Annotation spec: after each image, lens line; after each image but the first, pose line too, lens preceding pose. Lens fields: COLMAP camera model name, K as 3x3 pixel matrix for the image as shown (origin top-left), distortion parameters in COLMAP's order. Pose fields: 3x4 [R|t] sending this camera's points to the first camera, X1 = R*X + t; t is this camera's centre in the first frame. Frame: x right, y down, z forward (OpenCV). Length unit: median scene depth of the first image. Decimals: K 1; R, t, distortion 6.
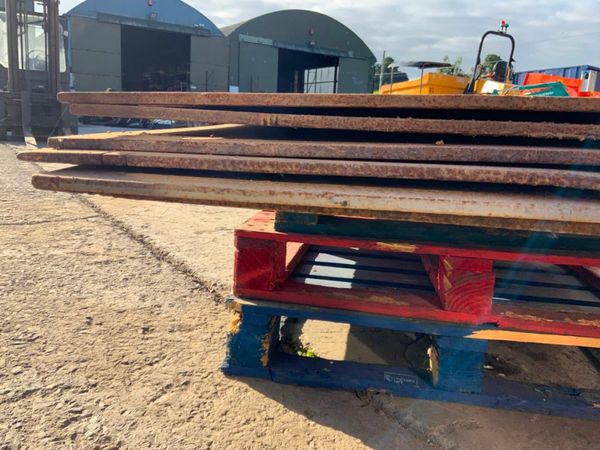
lens RADIAL K [[499.8, 0, 318.0], [0, 499.8, 229.3], [0, 0, 1]] dist [0.065756, -0.148024]
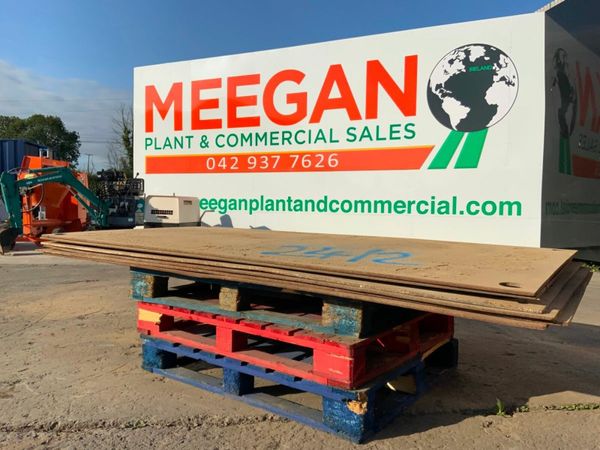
lens RADIAL K [[499.8, 0, 297.4], [0, 499.8, 223.7], [0, 0, 1]] dist [0.065756, -0.148024]
pose [[0.442762, -0.076455, 0.893374, -0.362910], [0.181224, 0.983426, -0.005655, -0.089225], [-0.878134, 0.164405, 0.449279, 0.089043]]
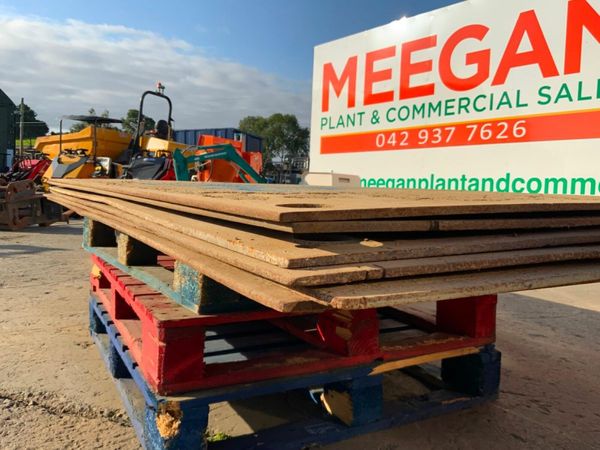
lens RADIAL K [[499.8, 0, 297.2], [0, 499.8, 229.0], [0, 0, 1]] dist [0.065756, -0.148024]
pose [[0.783379, -0.069345, 0.617664, -0.118511], [0.127869, 0.990480, -0.050975, -0.019892], [-0.608249, 0.118913, 0.784788, 0.023995]]
